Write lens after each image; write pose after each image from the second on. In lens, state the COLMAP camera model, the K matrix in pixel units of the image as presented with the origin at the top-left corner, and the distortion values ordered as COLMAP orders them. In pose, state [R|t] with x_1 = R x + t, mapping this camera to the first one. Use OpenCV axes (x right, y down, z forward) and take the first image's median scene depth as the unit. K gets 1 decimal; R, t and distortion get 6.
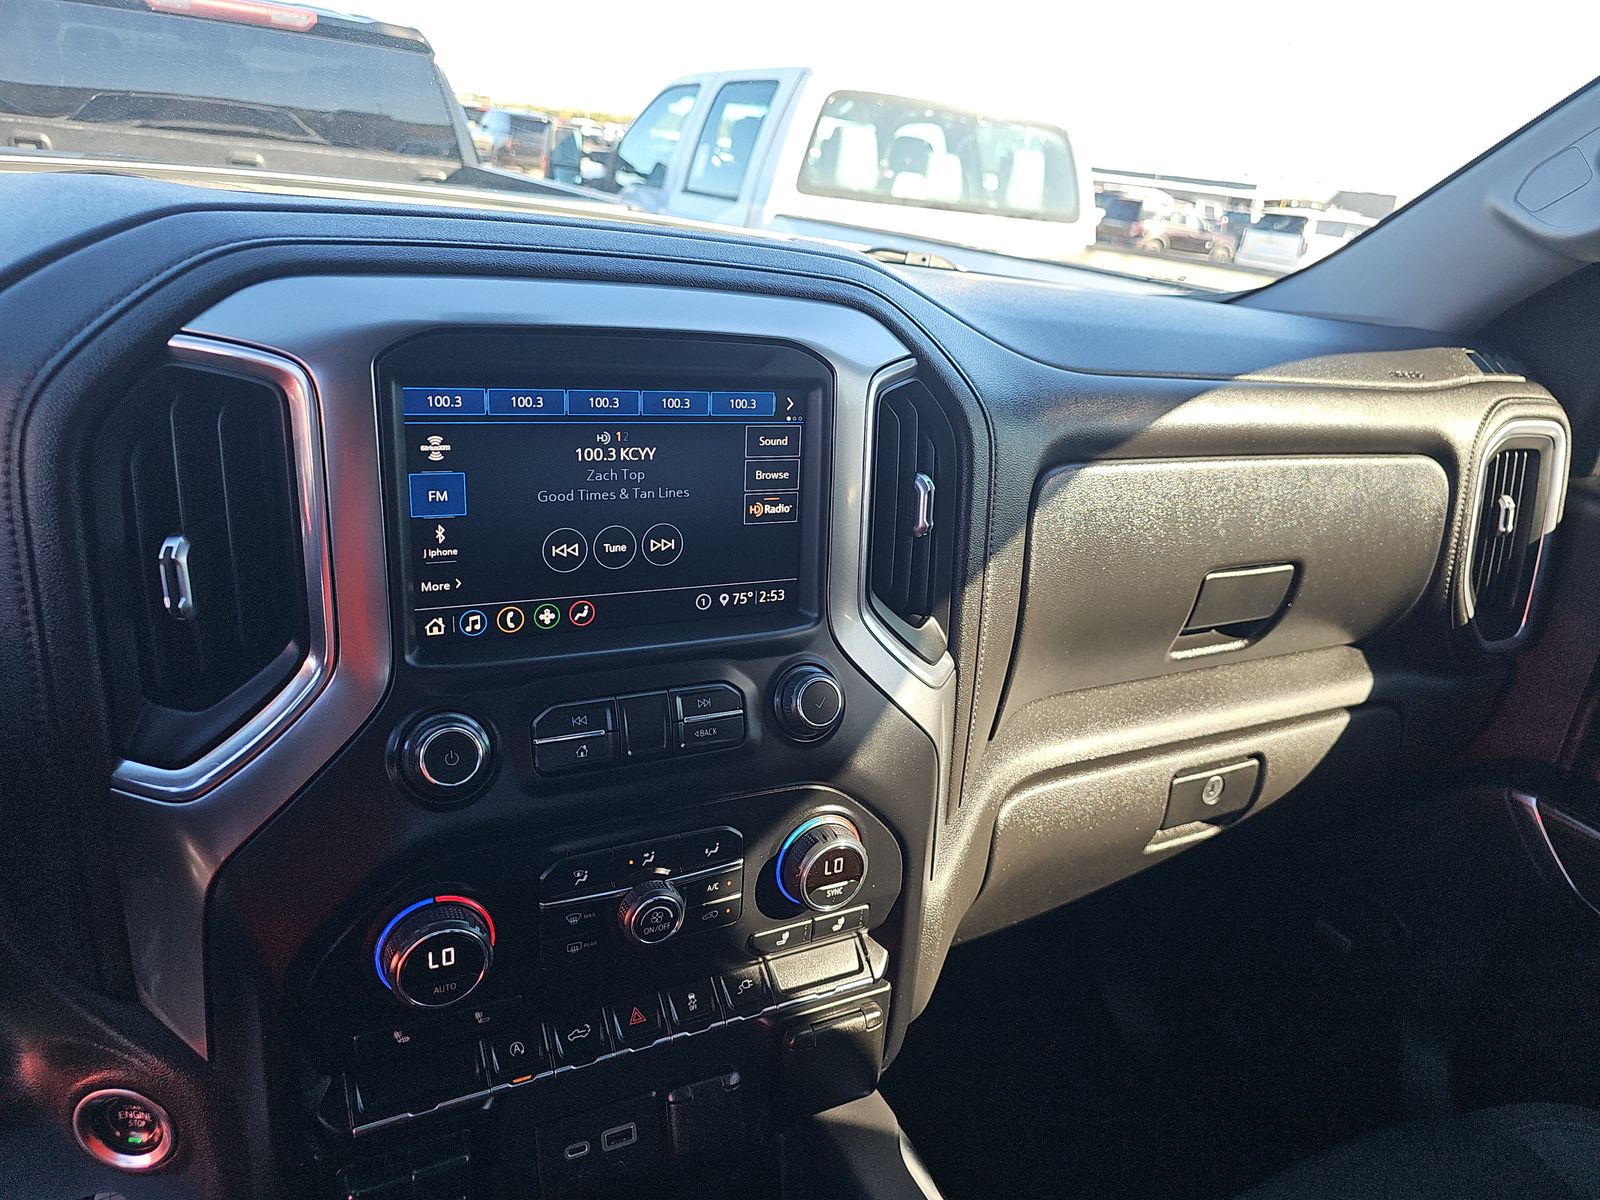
lens RADIAL K [[1057.2, 0, 792.8], [0, 1057.2, 602.4], [0, 0, 1]] dist [0.058348, -0.055035]
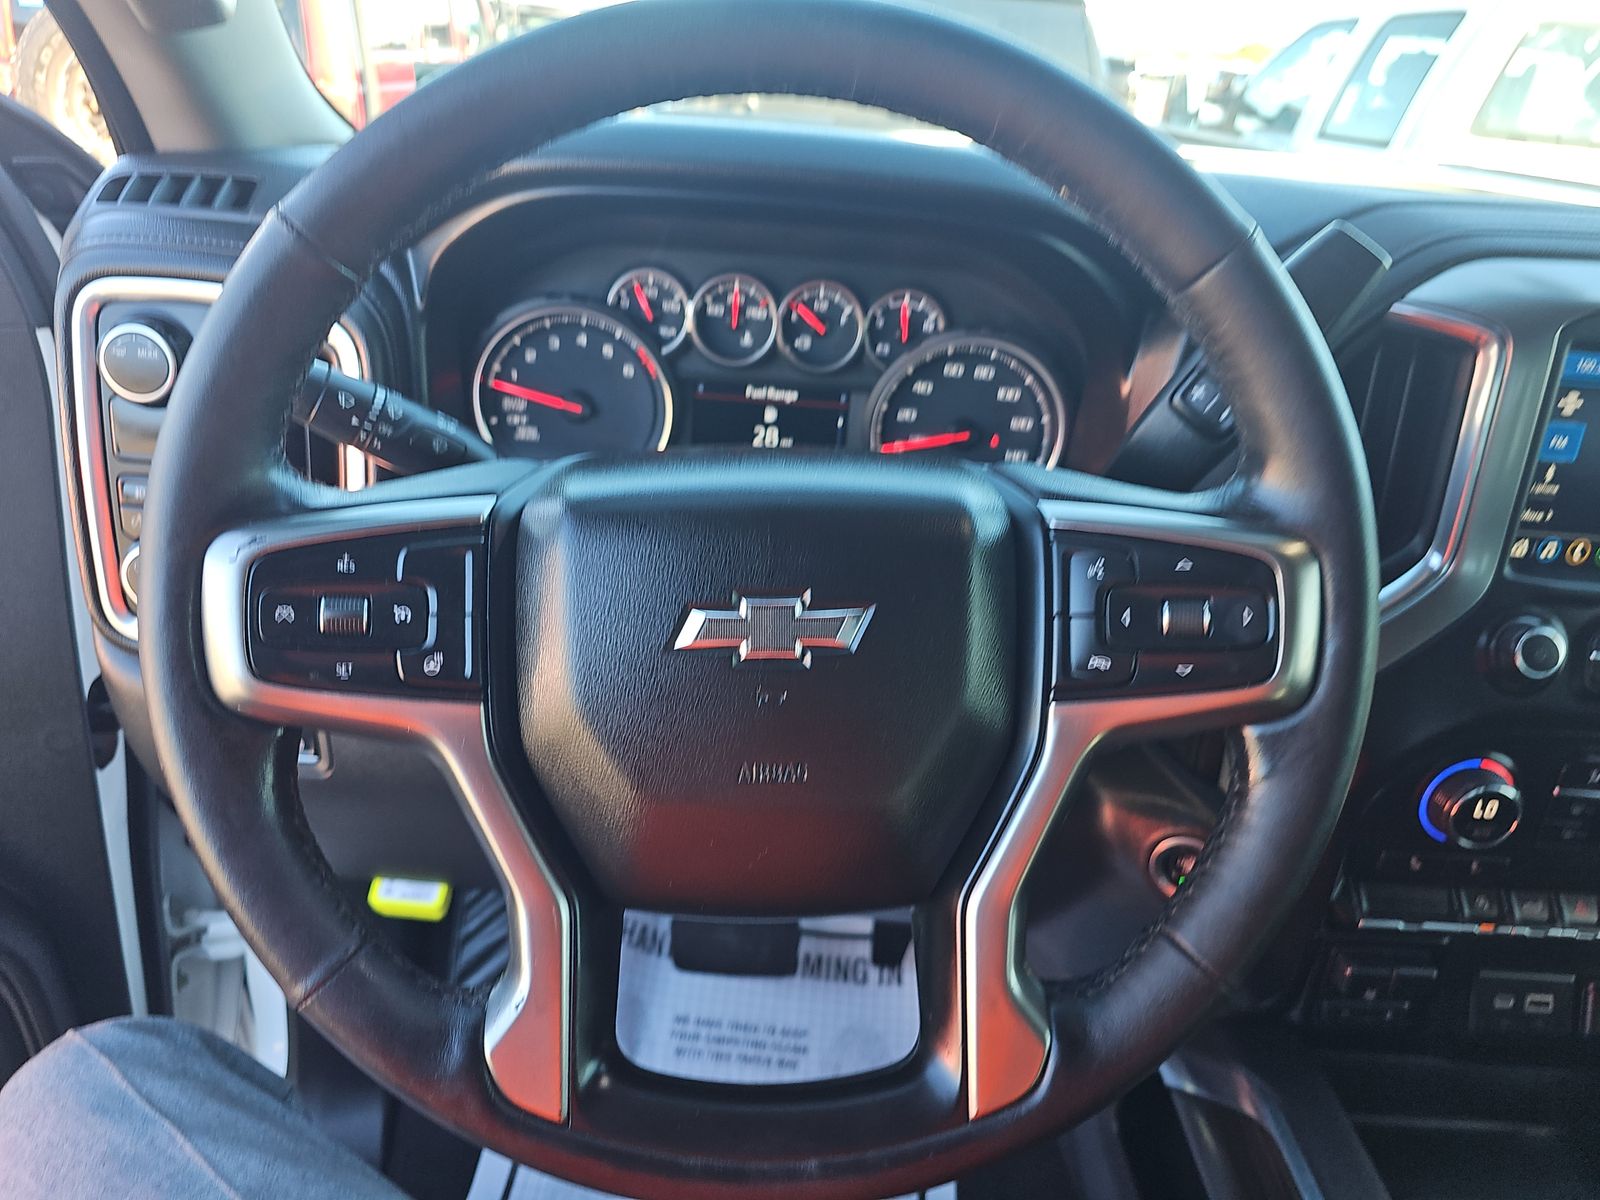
lens RADIAL K [[1057.2, 0, 792.8], [0, 1057.2, 602.4], [0, 0, 1]] dist [0.058348, -0.055035]
pose [[0.899673, 0.161733, -0.405500, -0.079365], [-0.142702, 0.986769, 0.076960, 0.014936], [0.412582, -0.011373, 0.910850, -0.064595]]
